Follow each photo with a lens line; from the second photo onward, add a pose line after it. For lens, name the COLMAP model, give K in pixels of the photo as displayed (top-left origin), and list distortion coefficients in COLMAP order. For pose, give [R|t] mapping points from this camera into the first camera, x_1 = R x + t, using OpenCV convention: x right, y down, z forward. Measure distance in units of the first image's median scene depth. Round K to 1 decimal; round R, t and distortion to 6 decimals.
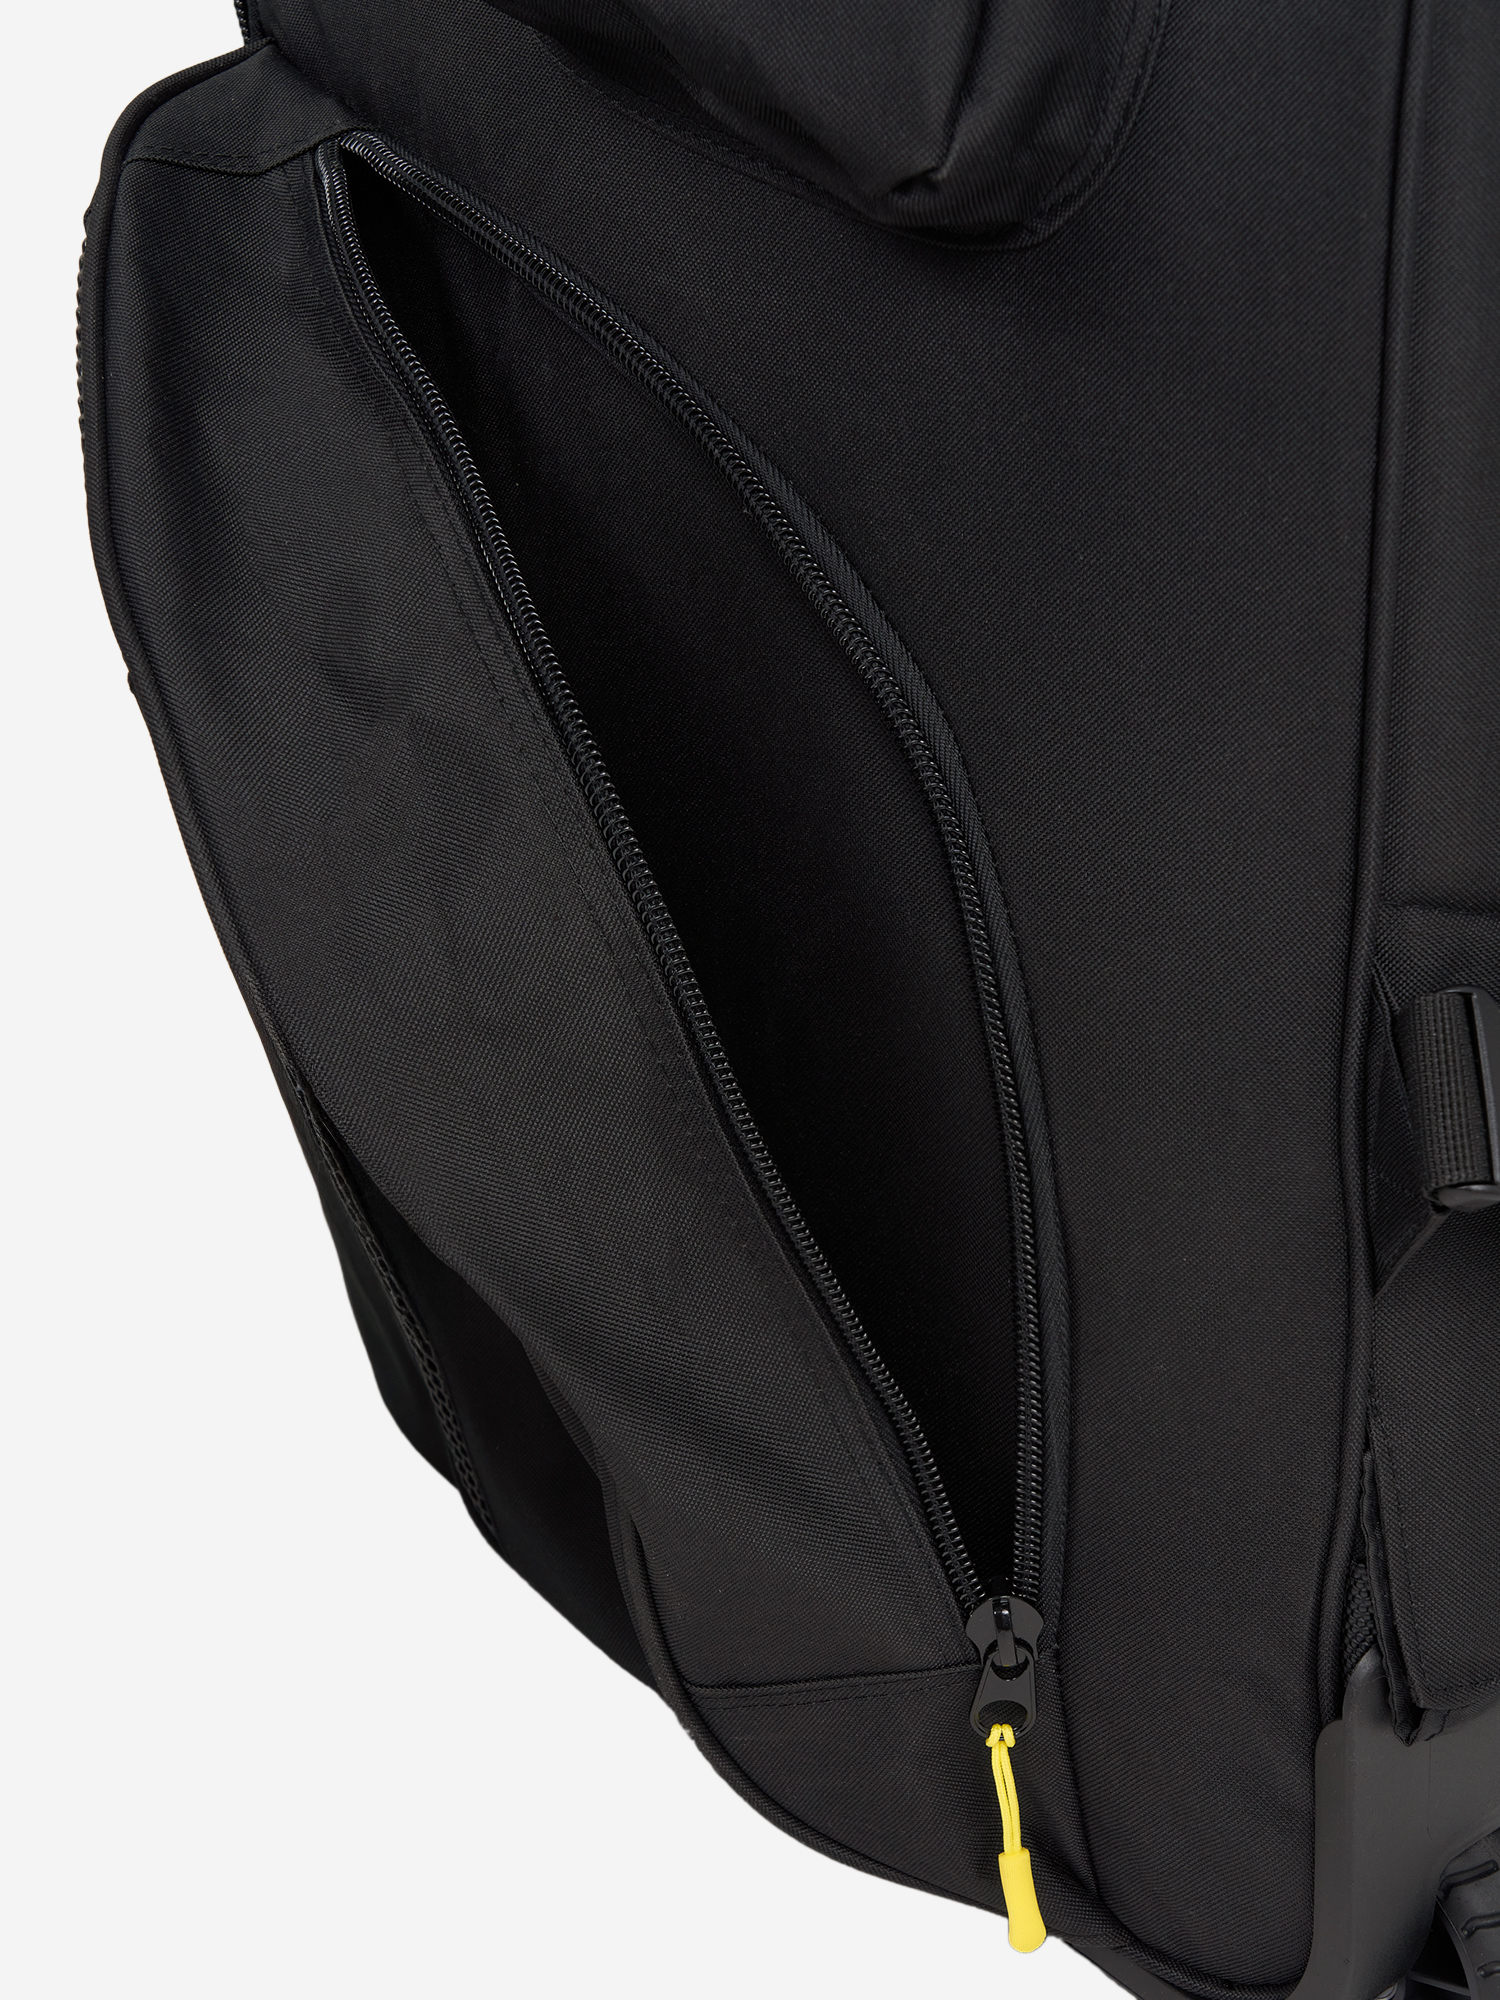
lens RADIAL K [[3228.6, 0, 750.0], [0, 3228.6, 1000.0], [0, 0, 1]] dist [-0.003375, -0.006760]
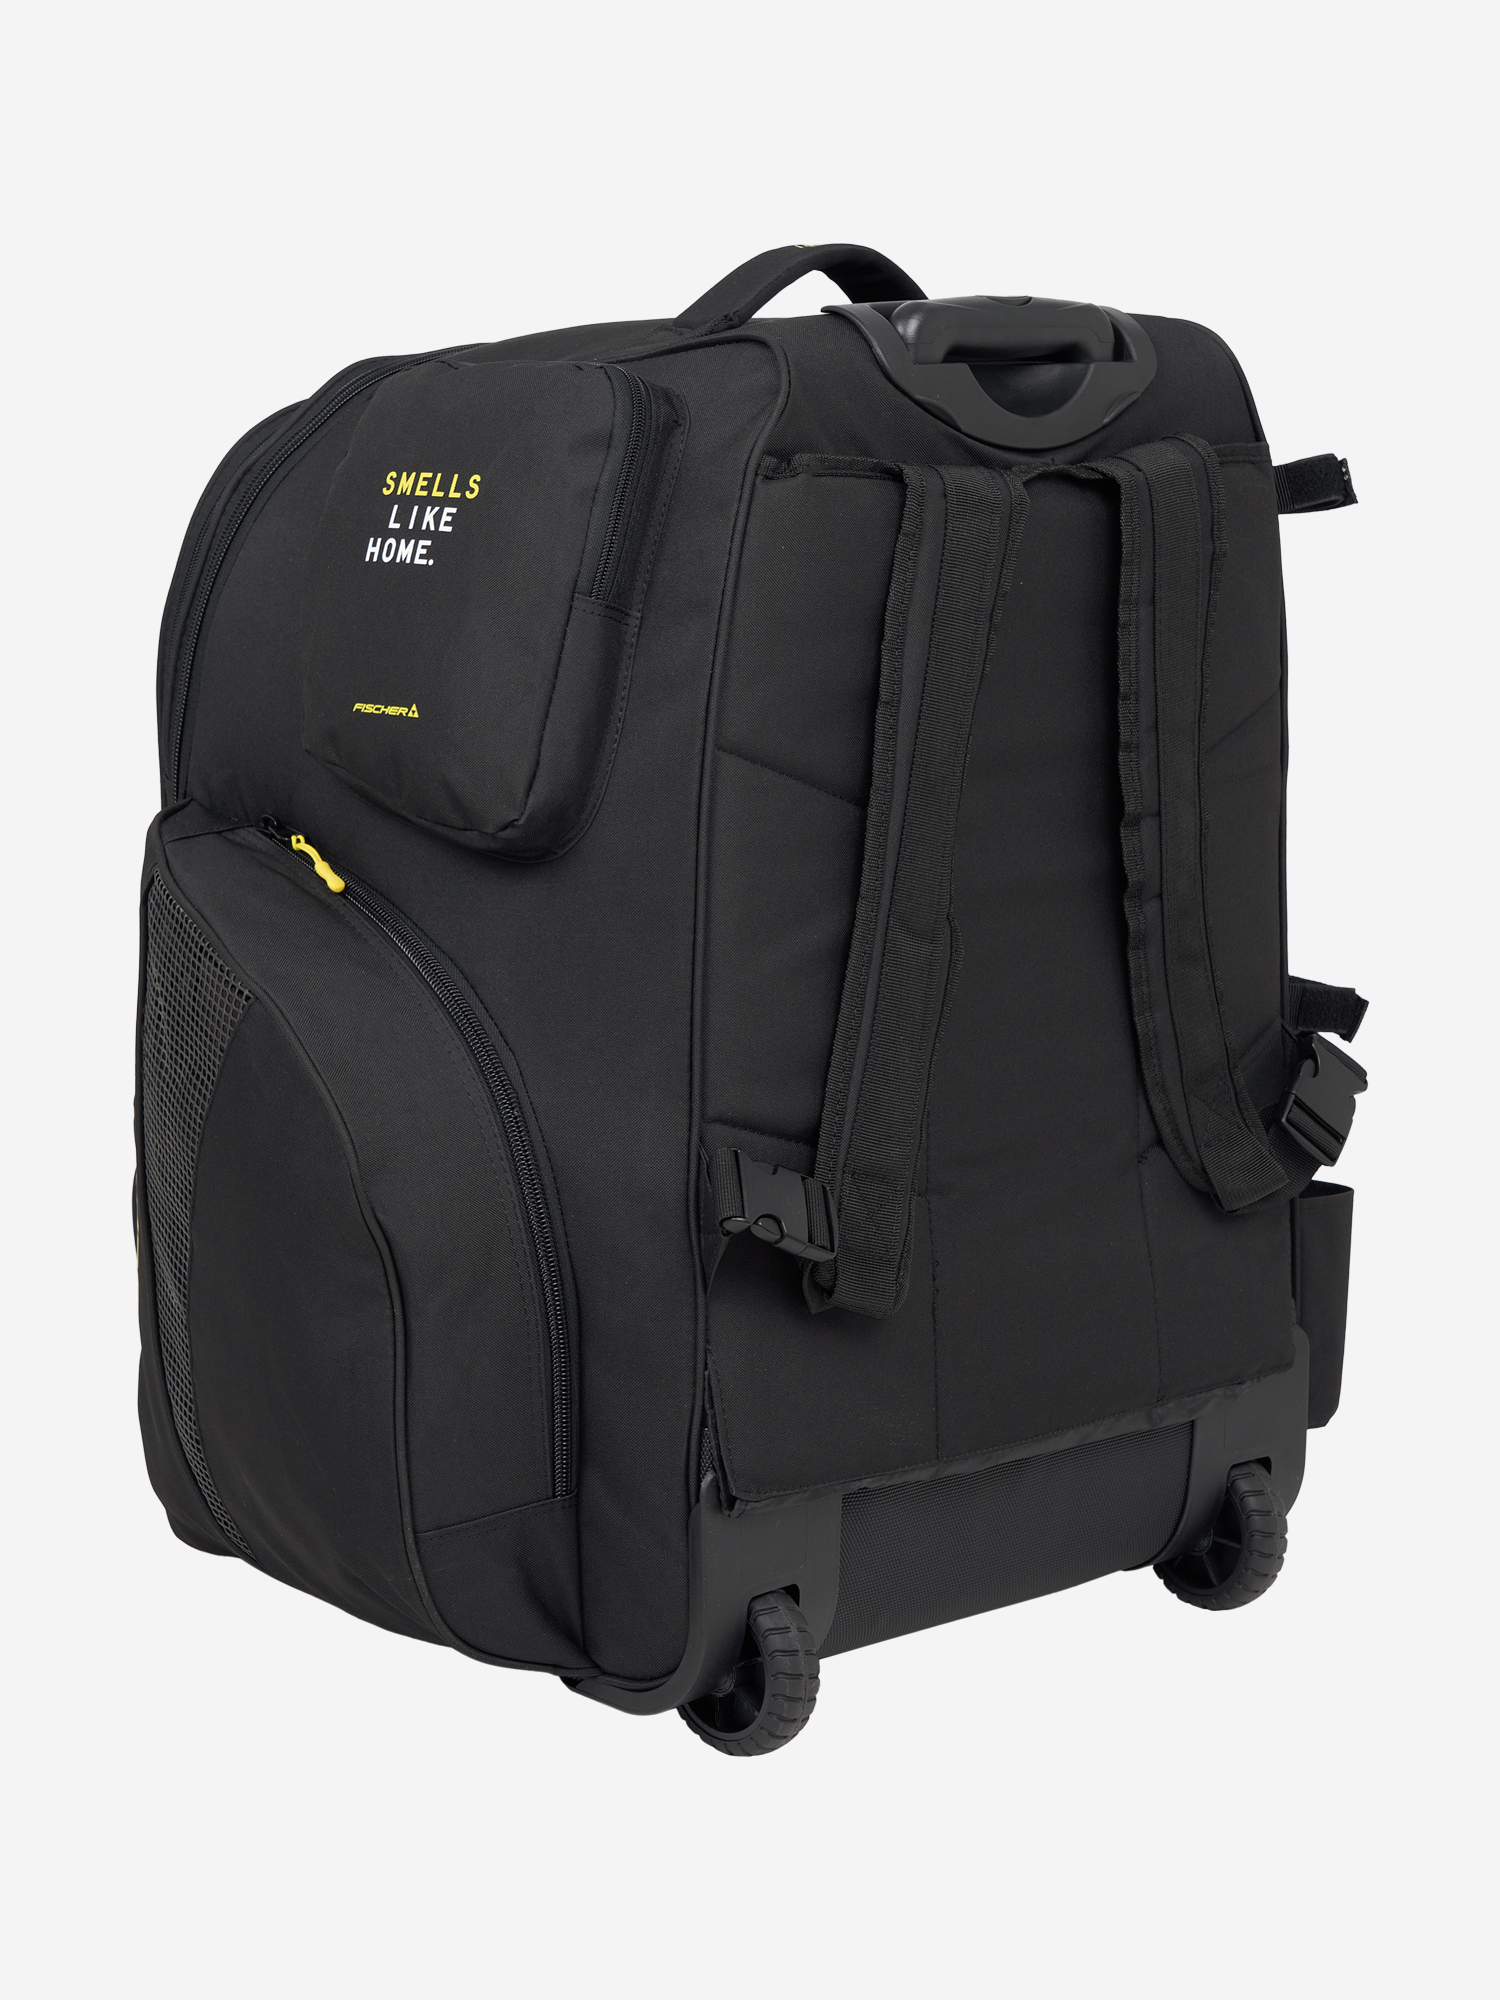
lens RADIAL K [[4095.5, 0, 750.0], [0, 4095.5, 1000.0], [0, 0, 1]] dist [0.022454, 0.118183]
pose [[0.990875, 0.014642, 0.133983, -0.172240], [0.019020, 0.968944, -0.246548, 0.611414], [-0.133432, 0.246847, 0.959824, -1.877865]]
